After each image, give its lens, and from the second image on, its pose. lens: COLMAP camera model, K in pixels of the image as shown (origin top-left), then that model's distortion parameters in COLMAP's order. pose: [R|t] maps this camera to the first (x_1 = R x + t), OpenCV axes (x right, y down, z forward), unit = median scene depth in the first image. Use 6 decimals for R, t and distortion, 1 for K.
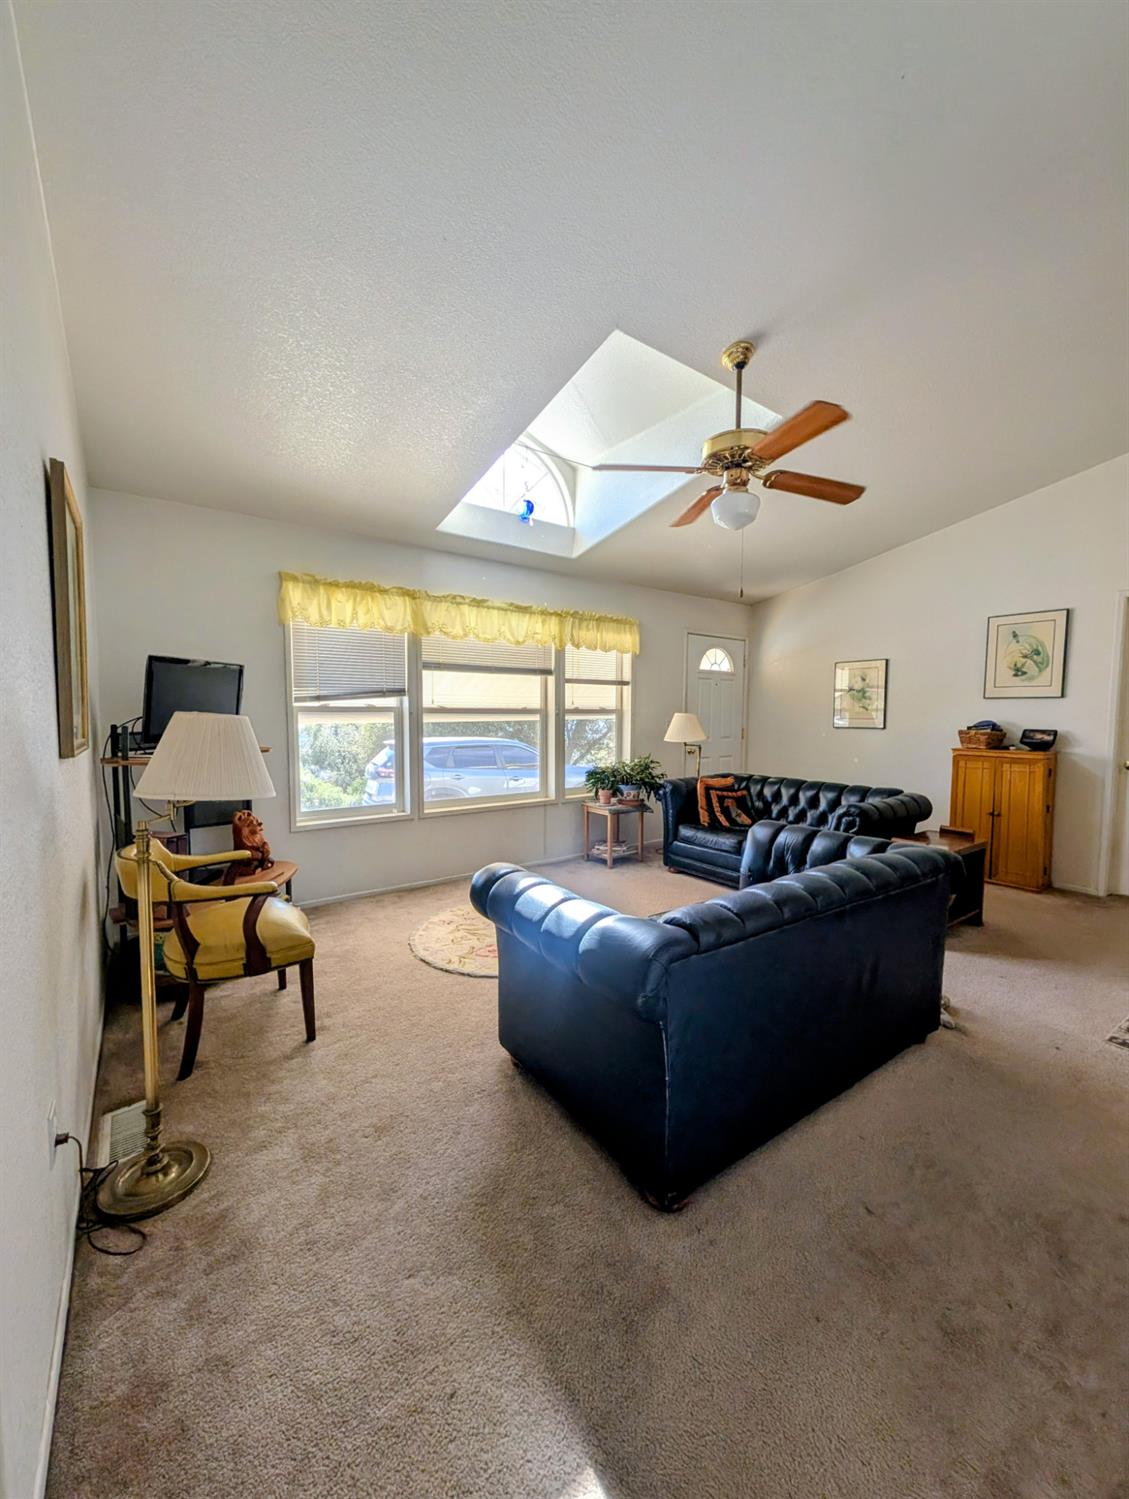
lens RADIAL K [[595.8, 0, 564.5], [0, 595.8, 749.5], [0, 0, 1]] dist [0.000108, 0.000089]
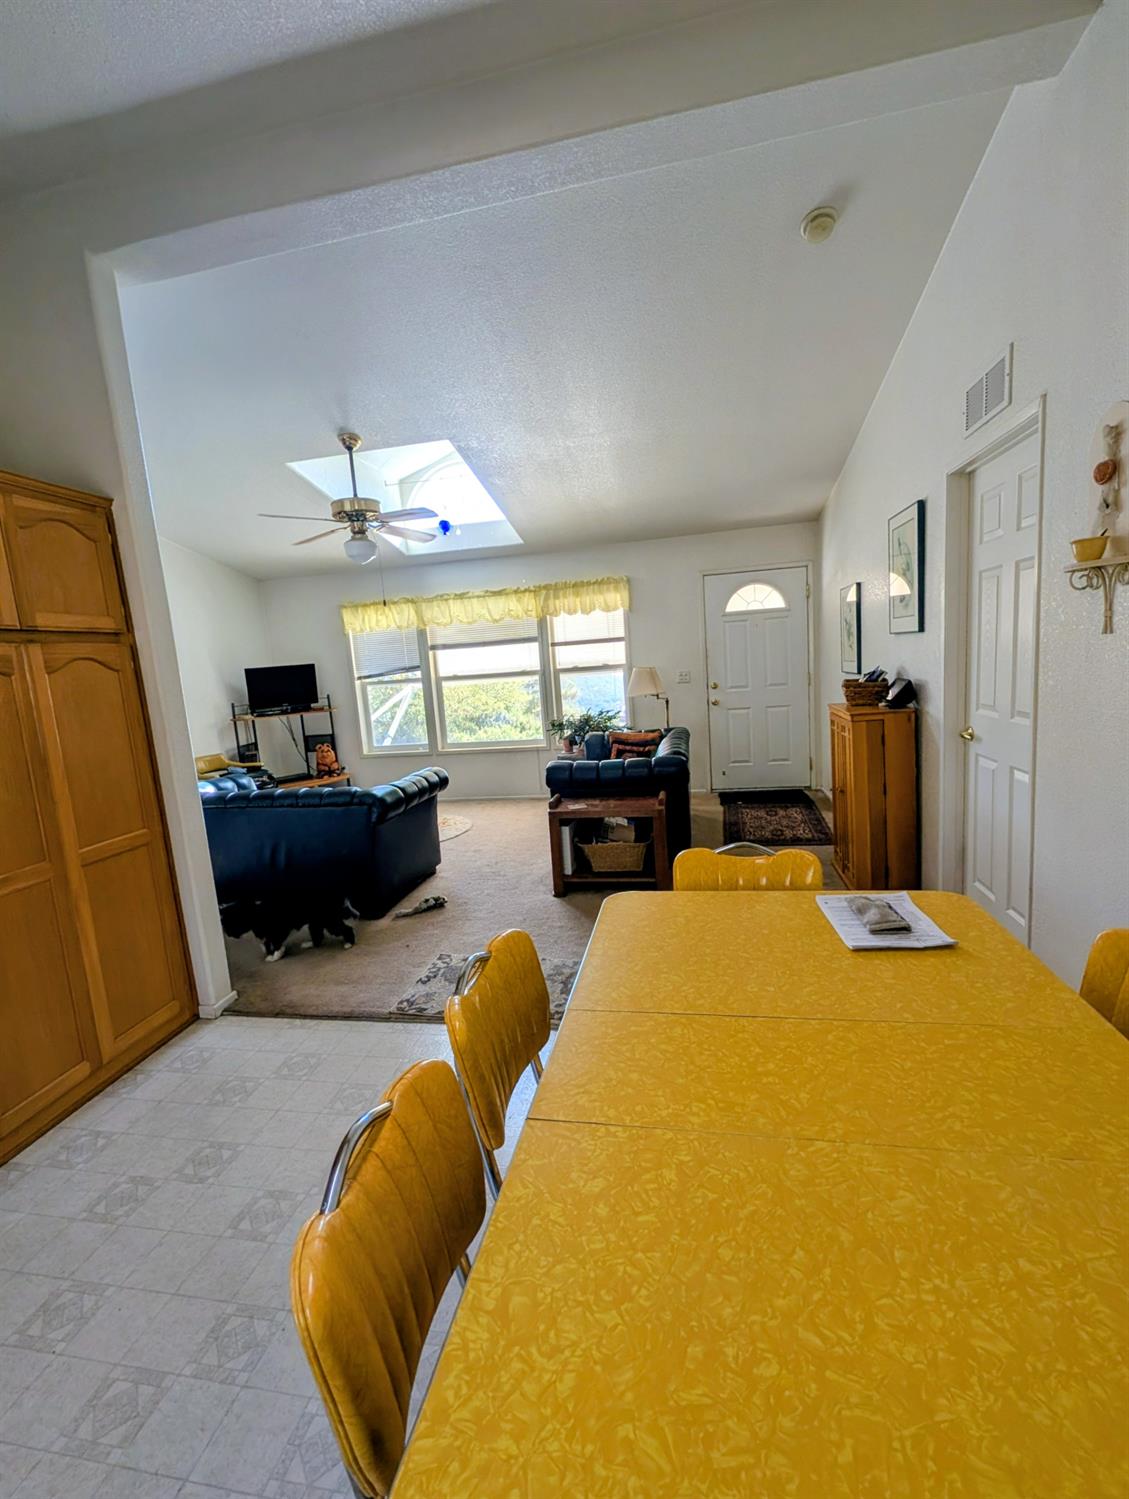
lens RADIAL K [[630.1, 0, 571.4], [0, 630.1, 748.5], [0, 0, 1]] dist [0.000681, 0.000253]
pose [[0.672793, 0.048279, -0.738254, 1.073311], [0.030125, 0.995253, 0.092539, -0.029707], [0.739218, -0.084500, 0.668145, 0.212276]]
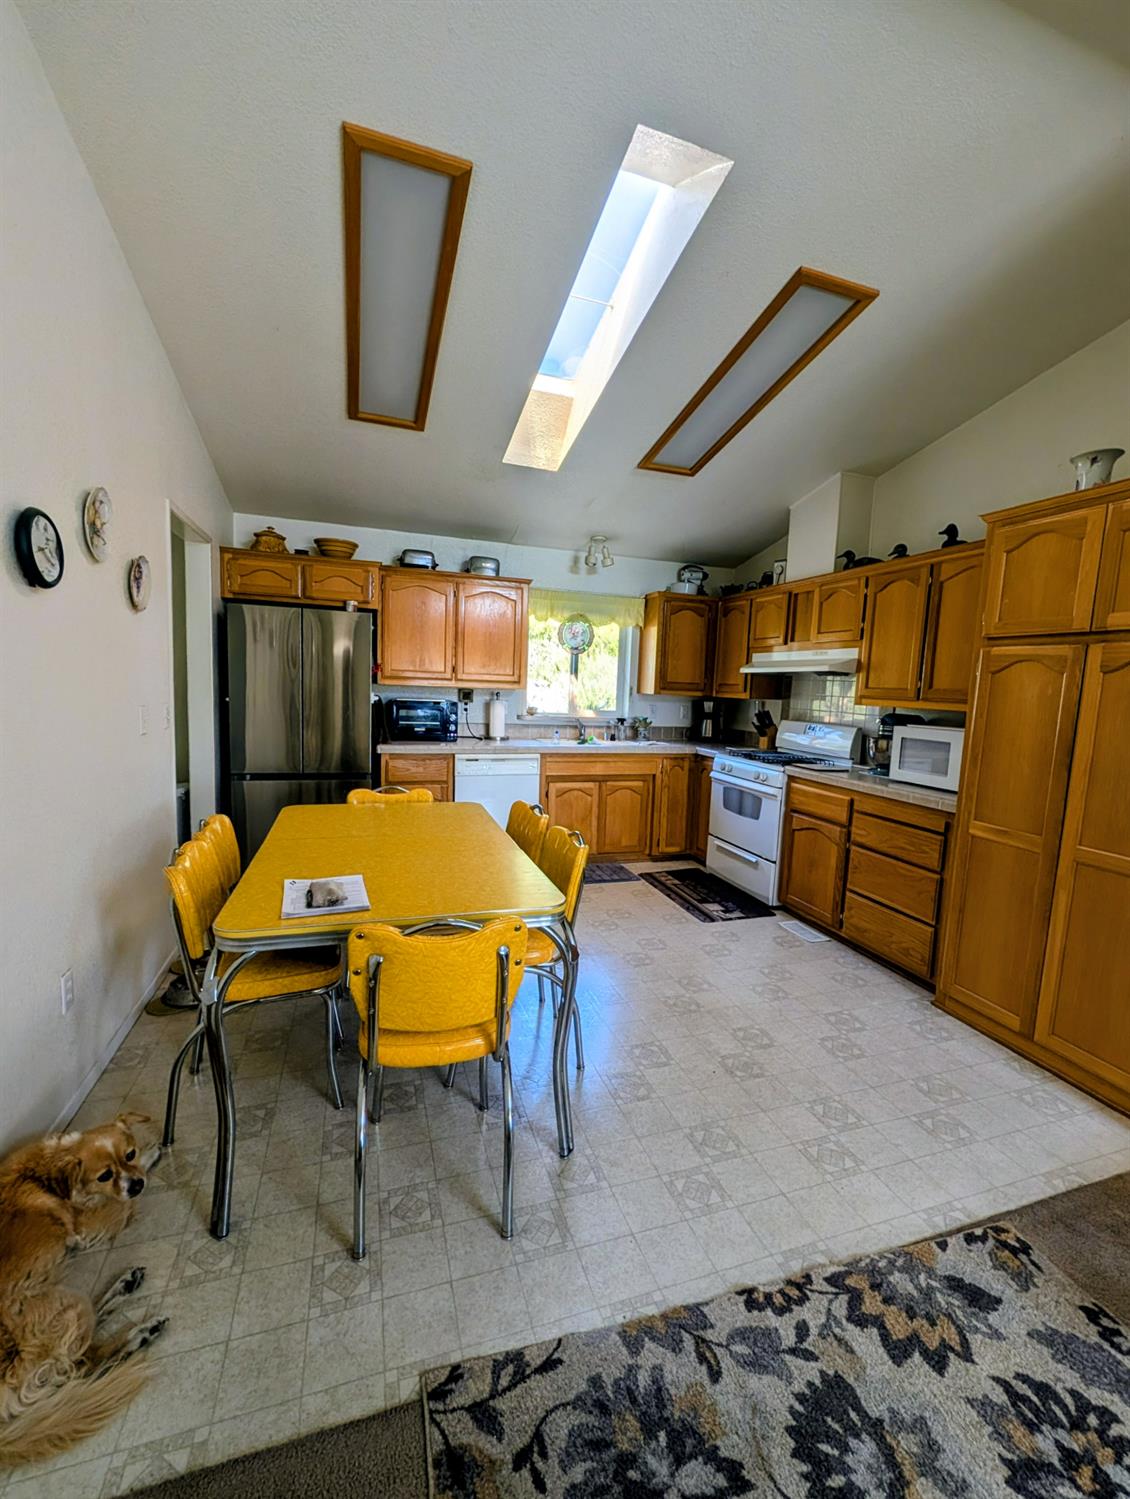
lens RADIAL K [[630.1, 0, 571.9], [0, 630.1, 748.5], [0, 0, 1]] dist [0.000681, 0.000253]
pose [[-0.947222, -0.075750, 0.311501, 0.694220], [-0.025544, 0.986427, 0.162201, -0.063493], [-0.319559, 0.145683, -0.936300, 0.827749]]
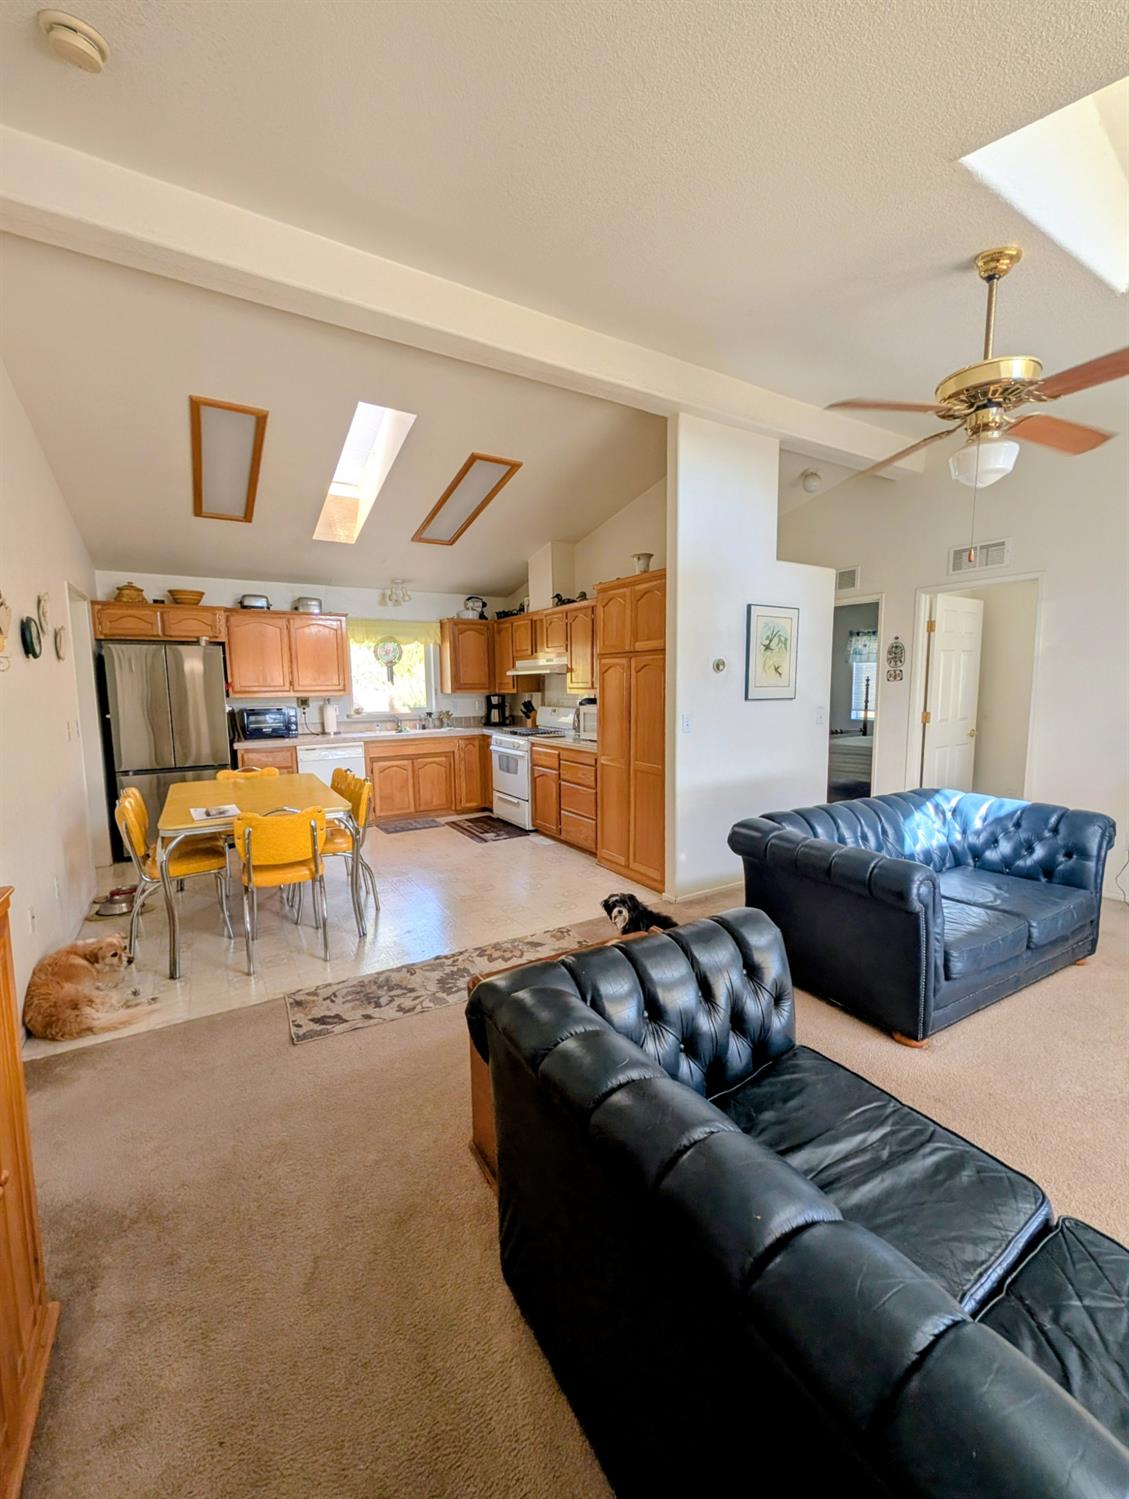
lens RADIAL K [[595.8, 0, 564.5], [0, 595.8, 749.5], [0, 0, 1]] dist [0.000108, 0.000089]
pose [[-0.995032, -0.005141, 0.099424, 0.449025], [0.012301, 0.984666, 0.174016, -0.101201], [-0.098794, 0.174375, -0.979711, 1.198556]]
